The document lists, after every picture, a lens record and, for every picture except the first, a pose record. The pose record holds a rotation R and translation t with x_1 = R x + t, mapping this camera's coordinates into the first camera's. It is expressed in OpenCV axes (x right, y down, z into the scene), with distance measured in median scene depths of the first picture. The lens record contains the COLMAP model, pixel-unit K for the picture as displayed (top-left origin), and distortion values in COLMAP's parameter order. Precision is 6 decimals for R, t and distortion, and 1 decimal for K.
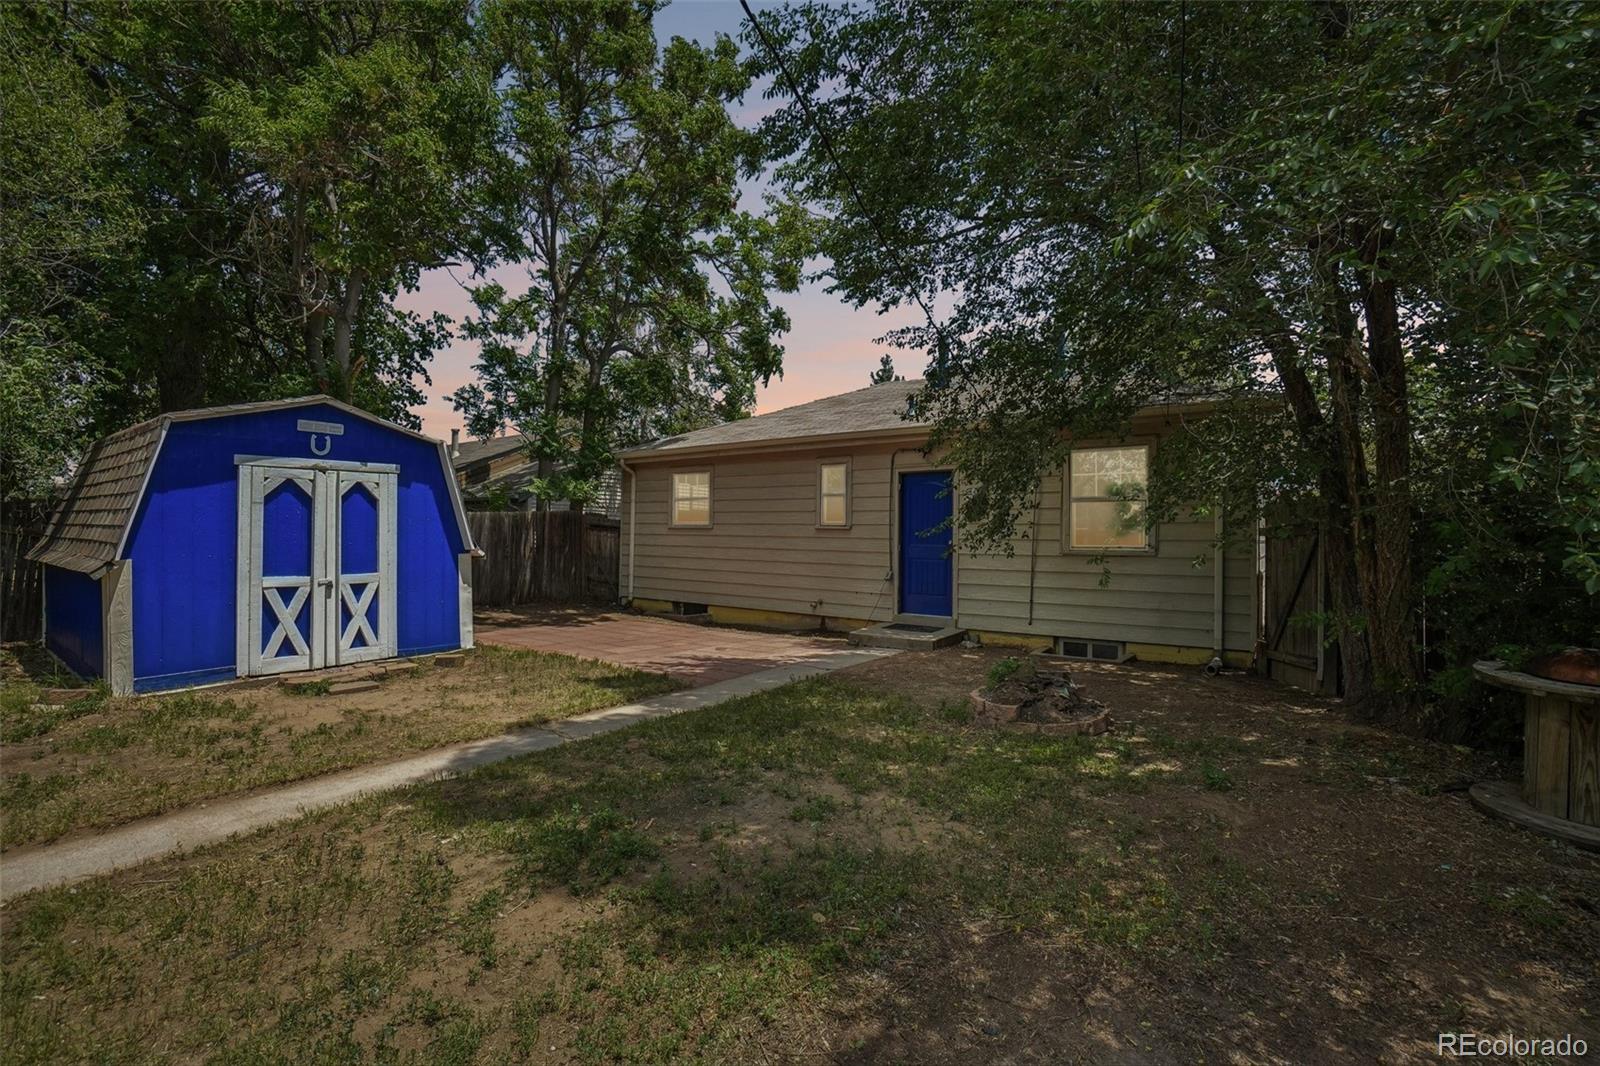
lens RADIAL K [[716.6, 0, 788.3], [0, 716.6, 525.5], [0, 0, 1]] dist [-0.052883, 0.023080]
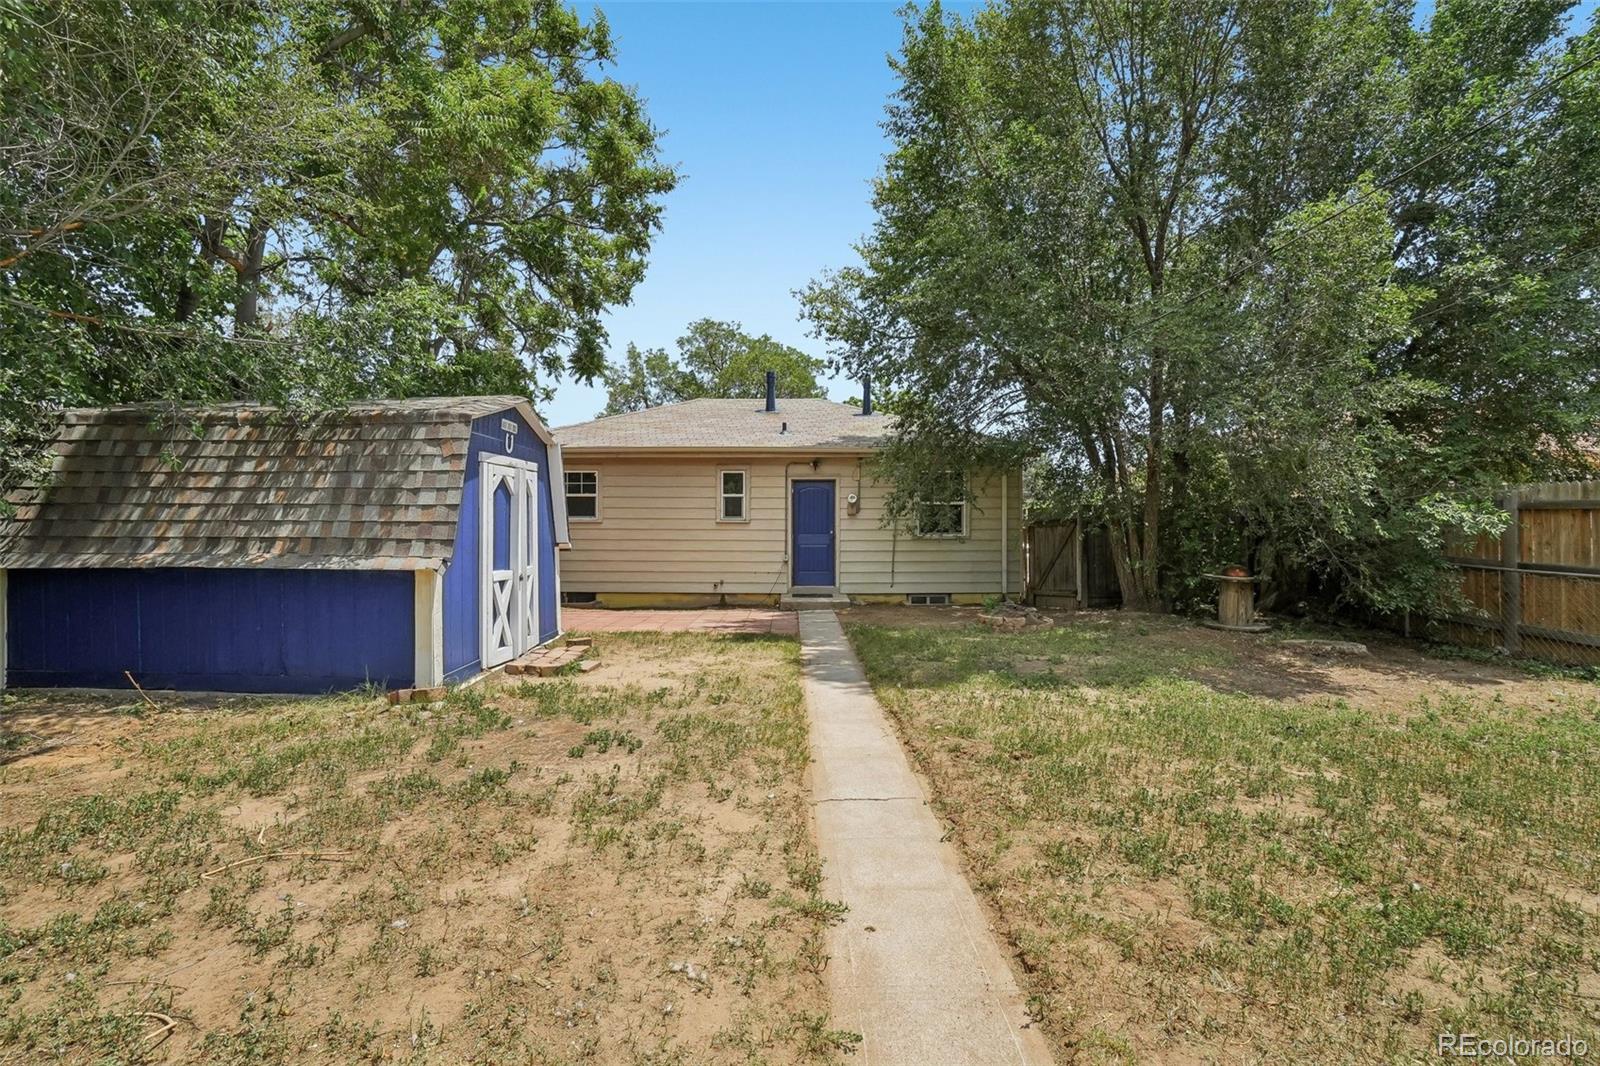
lens RADIAL K [[716.6, 0, 788.3], [0, 716.6, 525.5], [0, 0, 1]] dist [-0.052883, 0.023080]
pose [[0.809540, -0.006207, 0.587033, -0.678148], [0.000765, 0.999954, 0.009517, -0.002691], [-0.587065, -0.007255, 0.809507, -0.073048]]
